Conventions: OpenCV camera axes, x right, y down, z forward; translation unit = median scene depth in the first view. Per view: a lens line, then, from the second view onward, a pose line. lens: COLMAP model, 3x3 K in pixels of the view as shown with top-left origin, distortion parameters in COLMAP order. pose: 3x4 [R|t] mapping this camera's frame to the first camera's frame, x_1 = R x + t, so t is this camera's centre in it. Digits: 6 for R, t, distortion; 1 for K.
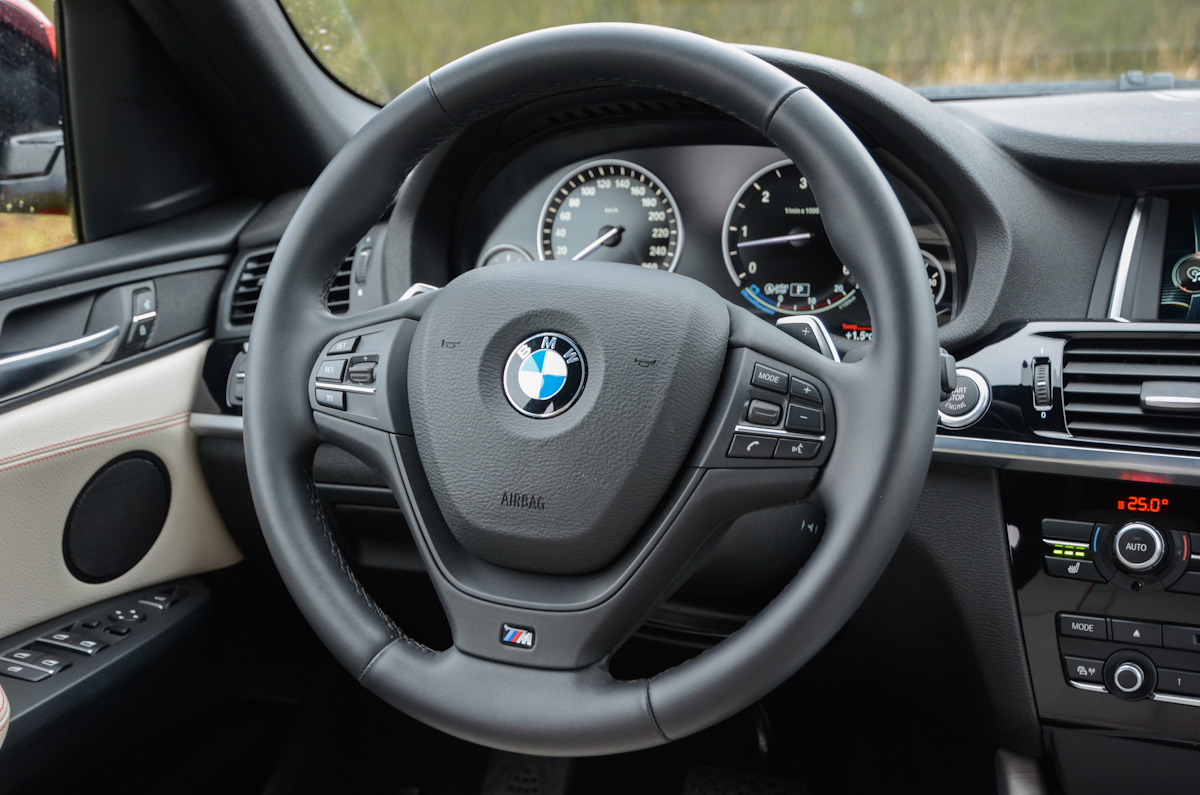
lens RADIAL K [[1695.8, 0, 600.0], [0, 1695.8, 397.5], [0, 0, 1]] dist [0.091563, 0.054228]
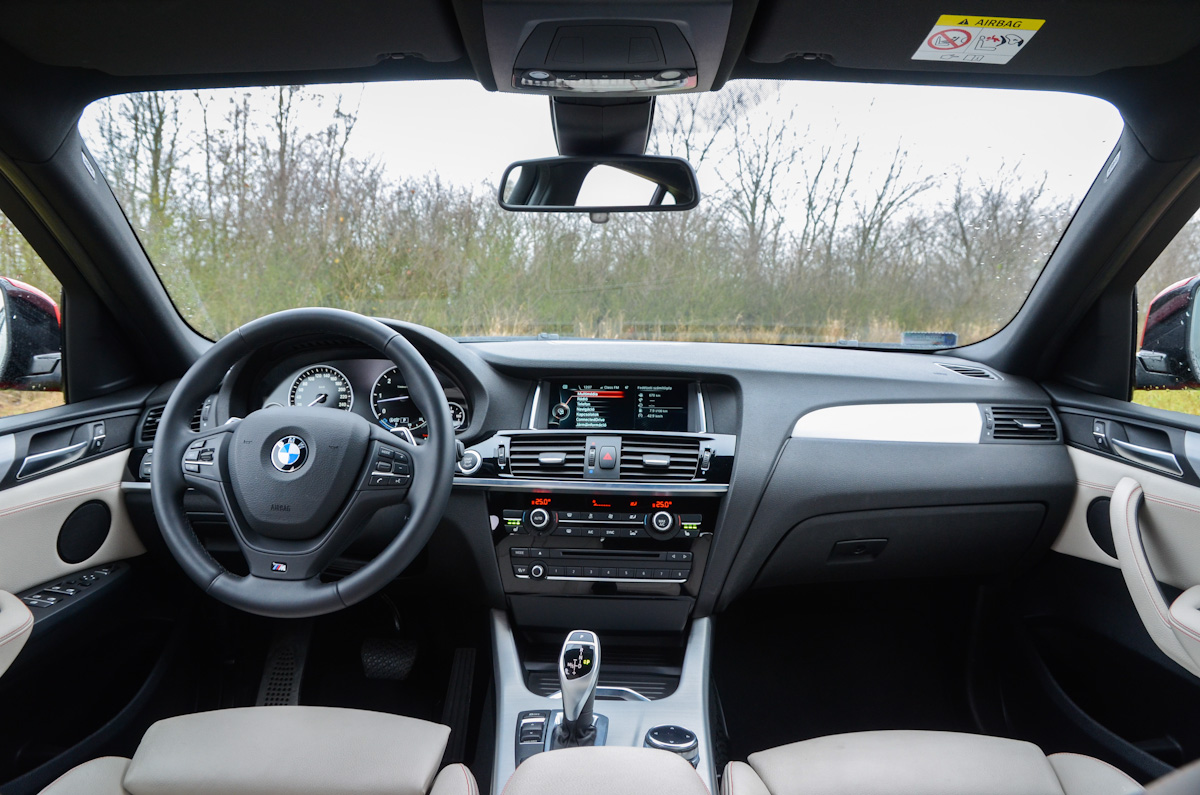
lens RADIAL K [[817.6, 0, 600.0], [0, 817.6, 397.5], [0, 0, 1]] dist [-0.130845, 0.085262]
pose [[0.946749, -0.006255, 0.321911, 0.013388], [0.041111, 0.993976, -0.101594, 0.031954], [-0.319337, 0.109418, 0.941303, -0.152291]]
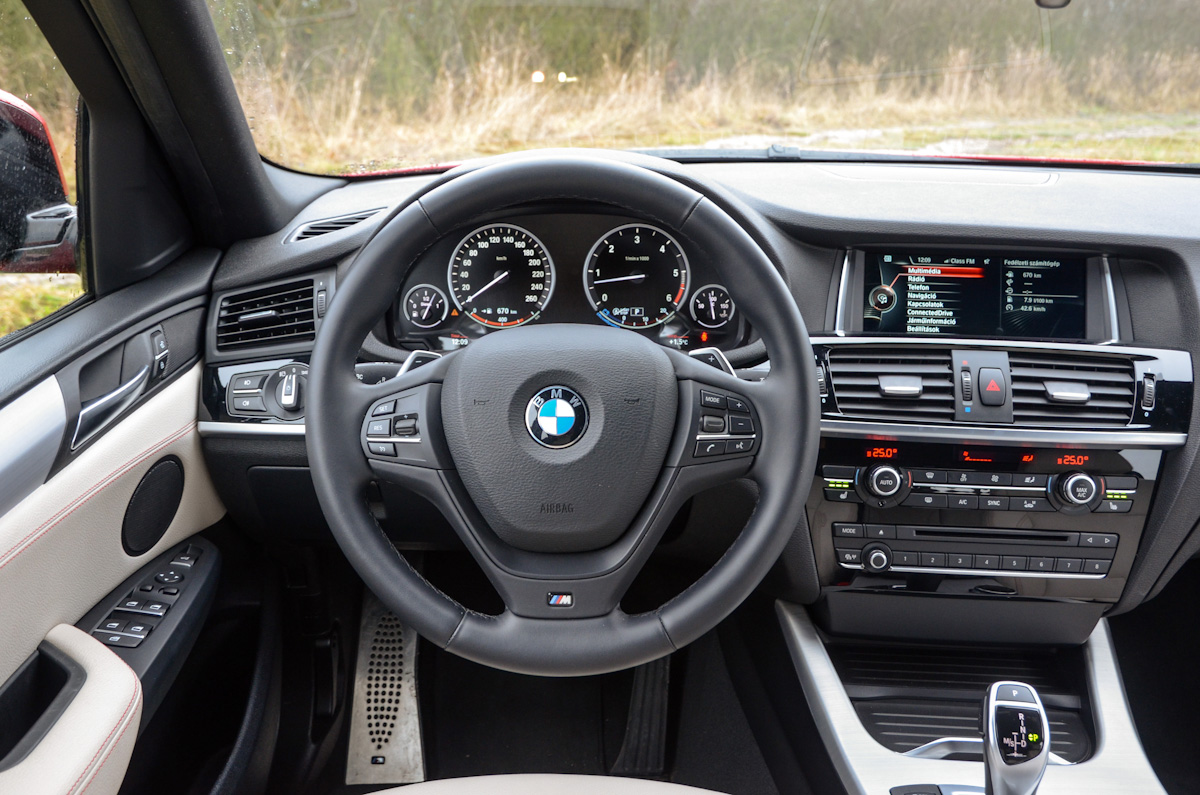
lens RADIAL K [[1093.2, 0, 600.0], [0, 1093.2, 397.5], [0, 0, 1]] dist [-0.092179, 0.180189]
pose [[0.947269, -0.073641, 0.311861, -0.226631], [0.037097, 0.991893, 0.121537, -0.111900], [-0.318283, -0.103559, 0.942322, 0.111247]]
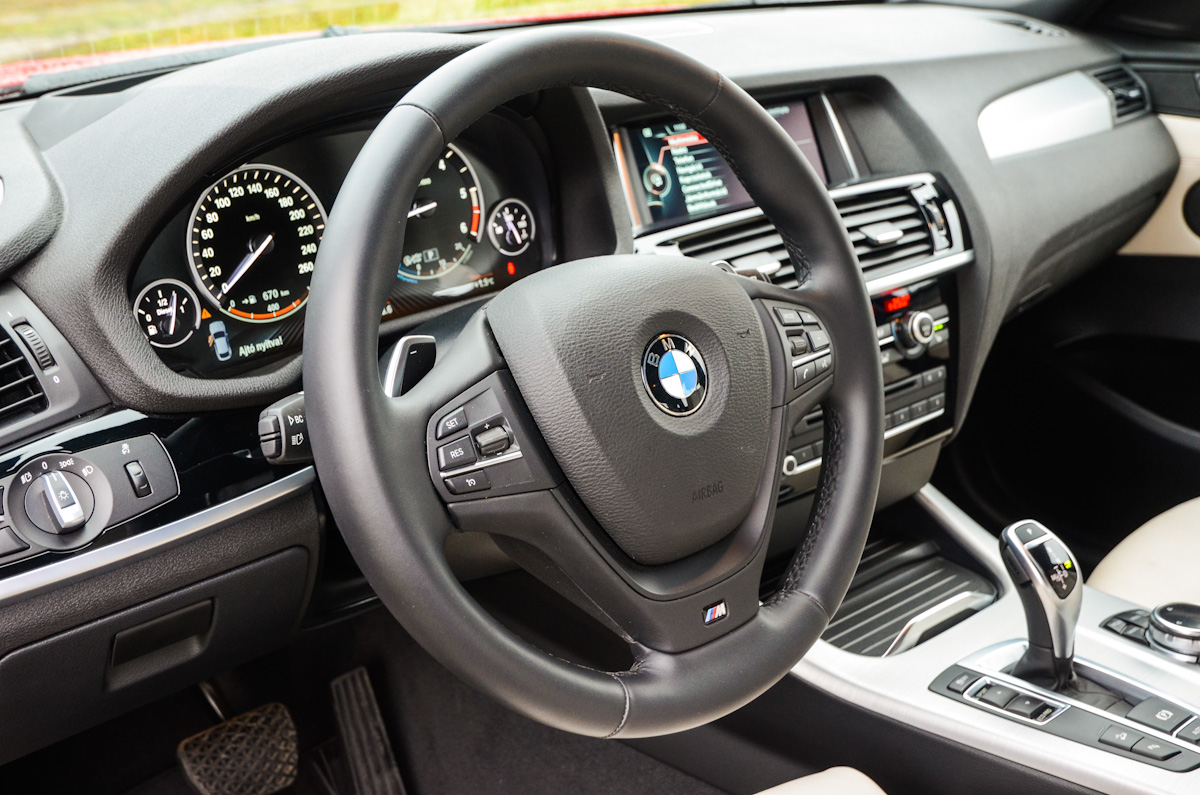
lens RADIAL K [[1346.6, 0, 600.0], [0, 1346.6, 397.5], [0, 0, 1]] dist [-0.001086, 0.145345]
pose [[0.464694, -0.304851, 0.831339, -0.606038], [0.204387, 0.950442, 0.234279, -0.164858], [-0.861560, 0.061047, 0.503973, 0.503460]]
